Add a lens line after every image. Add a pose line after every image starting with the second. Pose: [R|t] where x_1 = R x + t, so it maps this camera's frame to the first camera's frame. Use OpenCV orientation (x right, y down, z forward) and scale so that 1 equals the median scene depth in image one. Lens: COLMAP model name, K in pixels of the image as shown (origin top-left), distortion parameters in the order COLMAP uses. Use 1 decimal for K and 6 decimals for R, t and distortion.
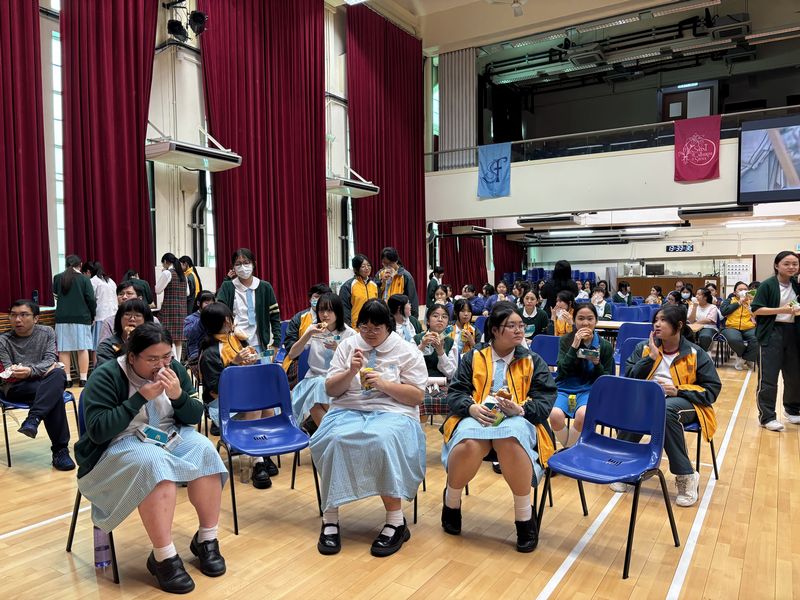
lens RADIAL K [[614.0, 0, 400.0], [0, 614.0, 300.0], [0, 0, 1]] dist [0.054827, -0.000534]
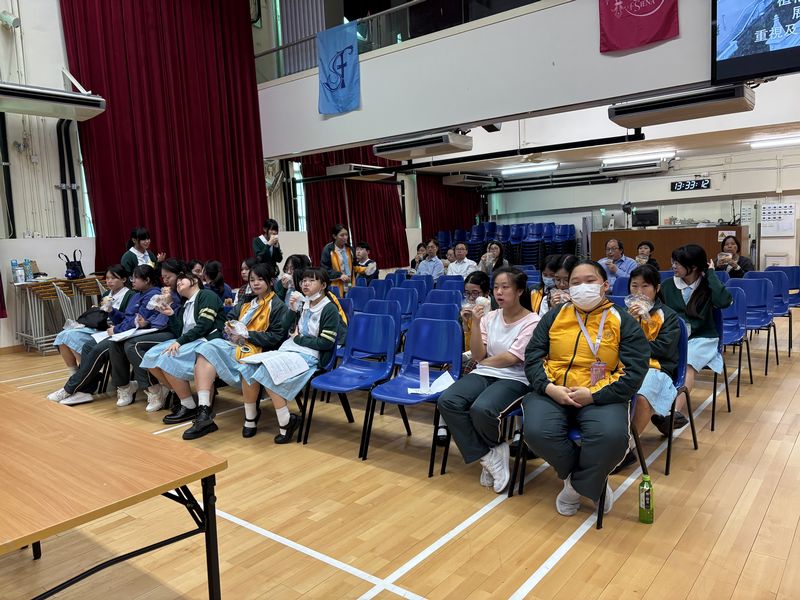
lens RADIAL K [[603.3, 0, 400.0], [0, 603.3, 300.0], [0, 0, 1]] dist [0.027486, 0.000112]
pose [[0.991105, -0.023571, -0.130978, 0.240807], [0.032401, 0.997313, 0.065701, -0.012554], [0.129077, -0.069360, 0.989206, 0.317649]]
